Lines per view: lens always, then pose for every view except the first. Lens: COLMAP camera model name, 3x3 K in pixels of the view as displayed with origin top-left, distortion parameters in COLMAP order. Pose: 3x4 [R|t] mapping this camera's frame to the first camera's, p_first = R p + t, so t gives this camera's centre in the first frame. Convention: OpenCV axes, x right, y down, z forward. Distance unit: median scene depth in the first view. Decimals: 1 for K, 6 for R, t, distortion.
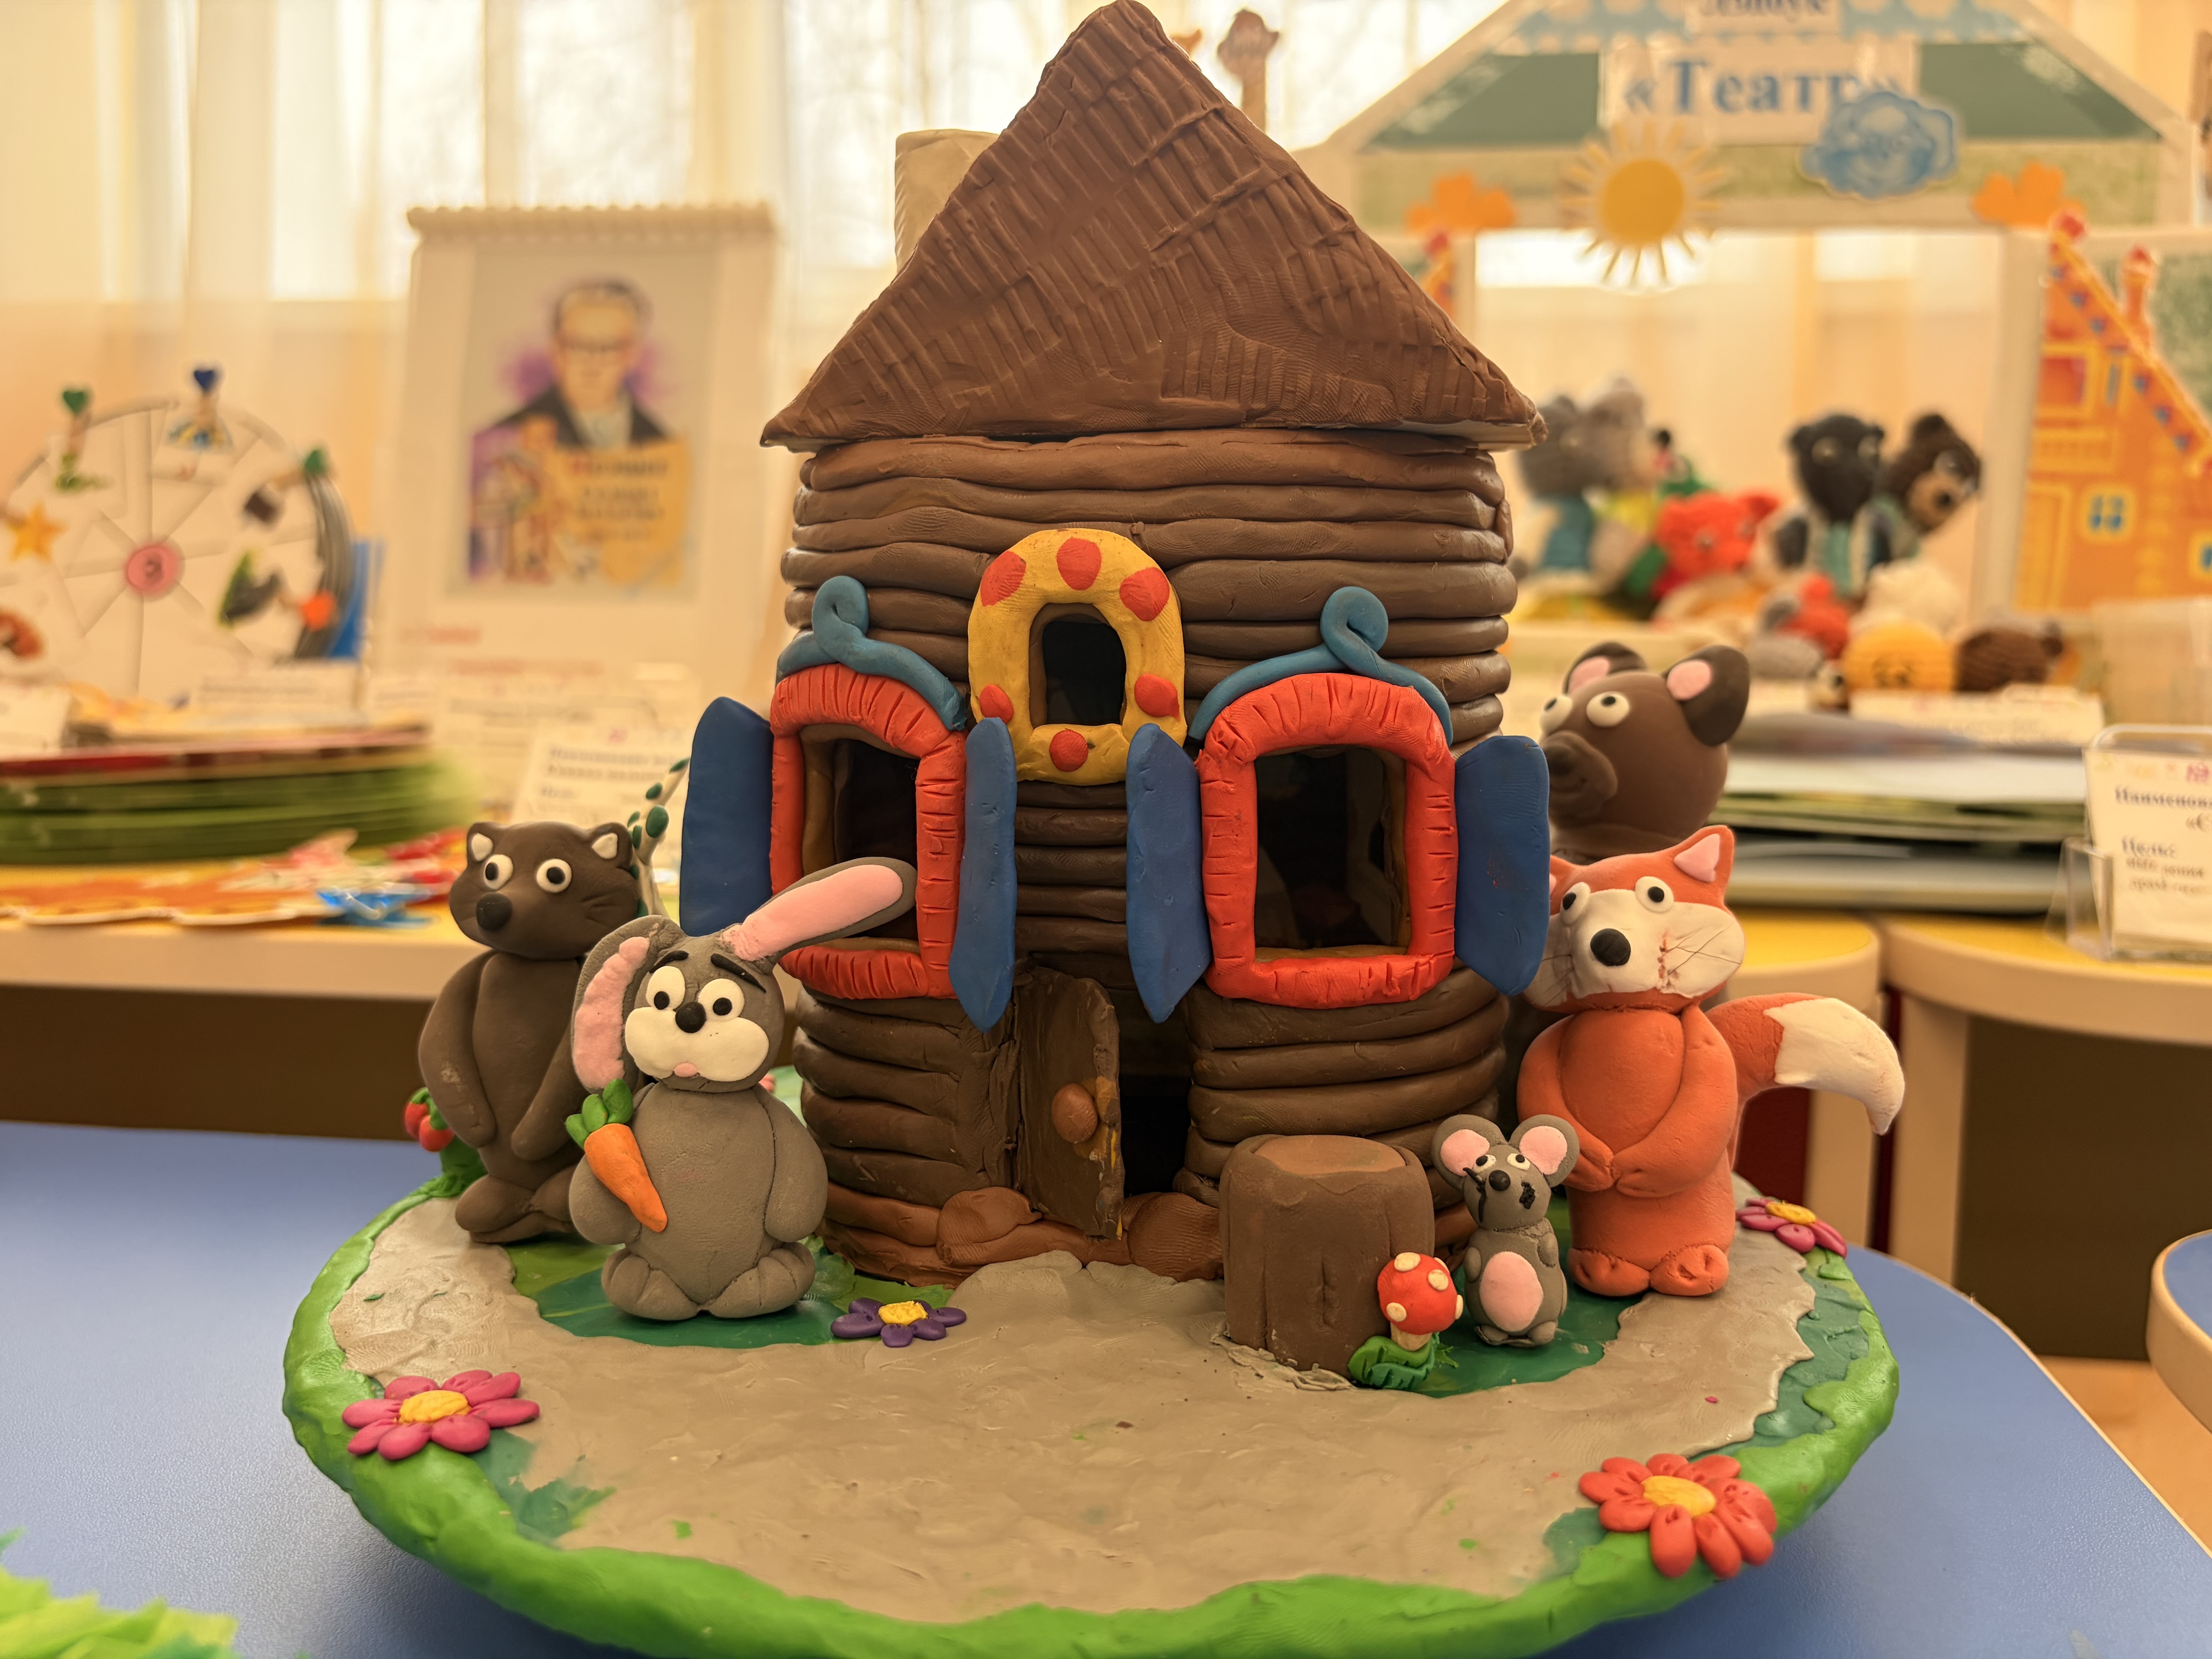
lens RADIAL K [[1633.4, 0, 1106.0], [0, 1633.4, 829.5], [0, 0, 1]] dist [-0.011993, -0.003314]
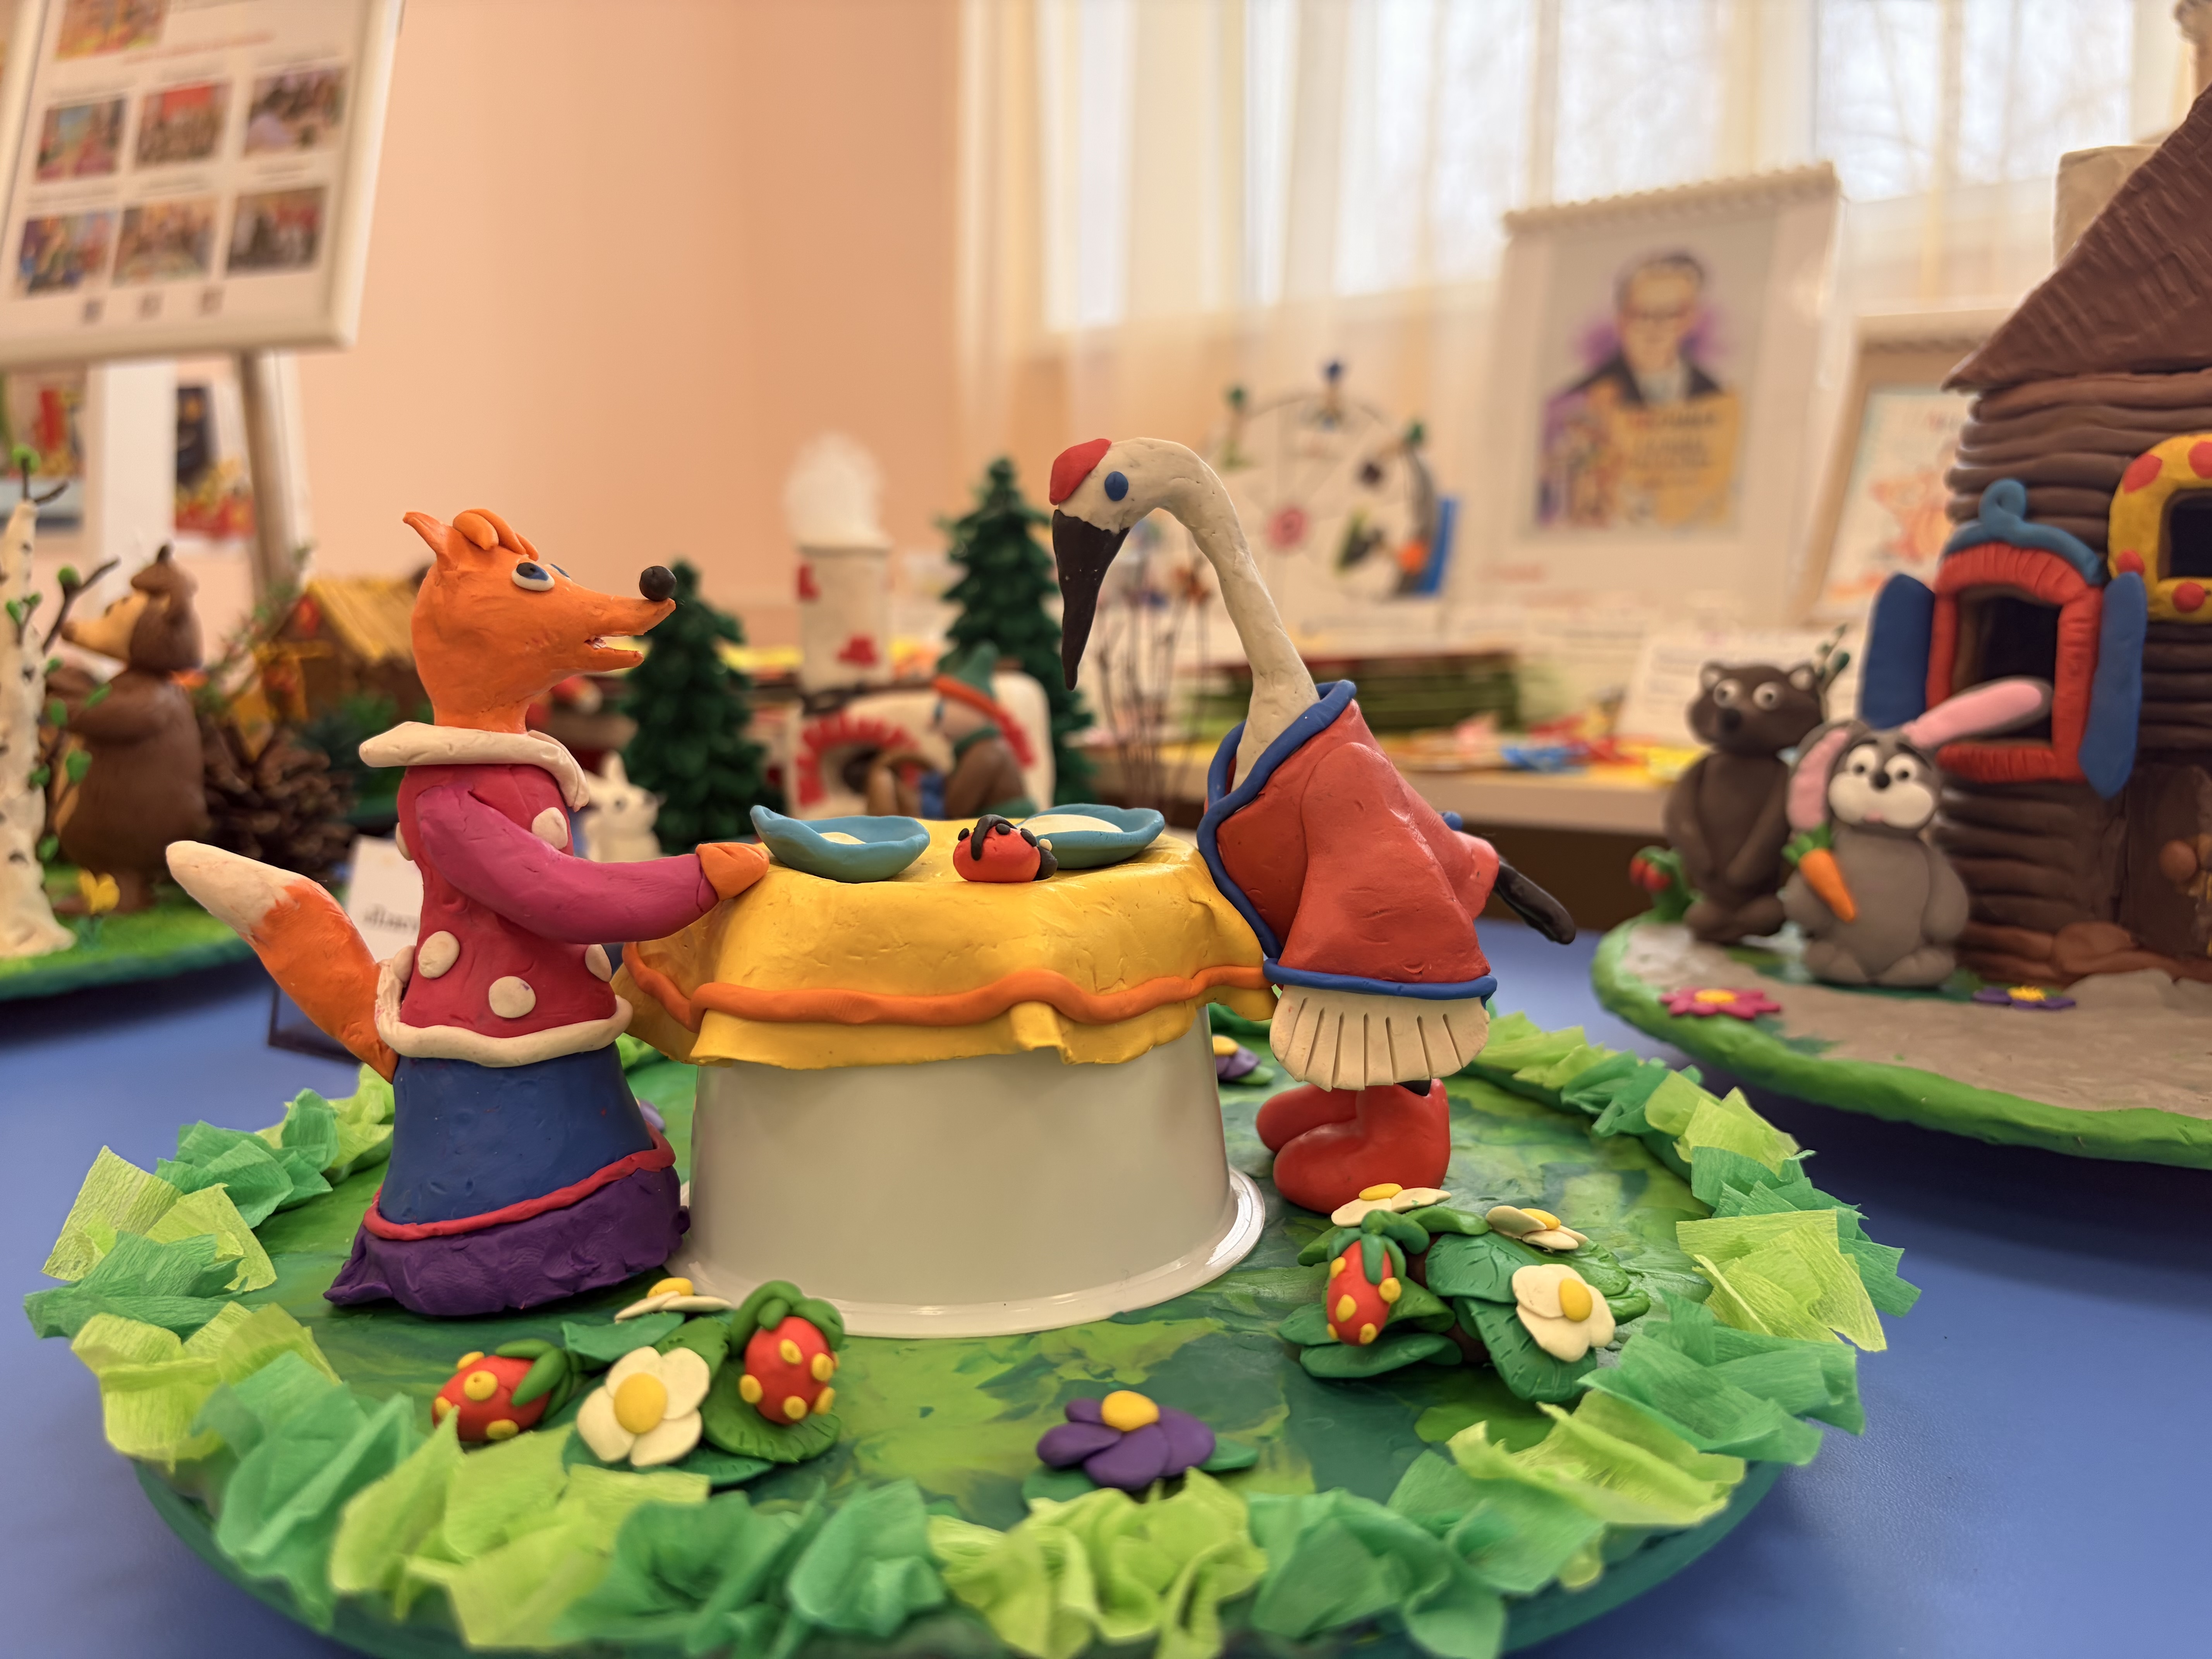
lens RADIAL K [[1689.0, 0, 1121.2], [0, 1689.0, 835.3], [0, 0, 1]] dist [0.000704, -0.026303]
pose [[0.857686, 0.052573, -0.511479, -0.056911], [-0.041811, 0.998596, 0.032529, 0.138419], [0.512471, -0.006514, 0.858680, -0.653860]]
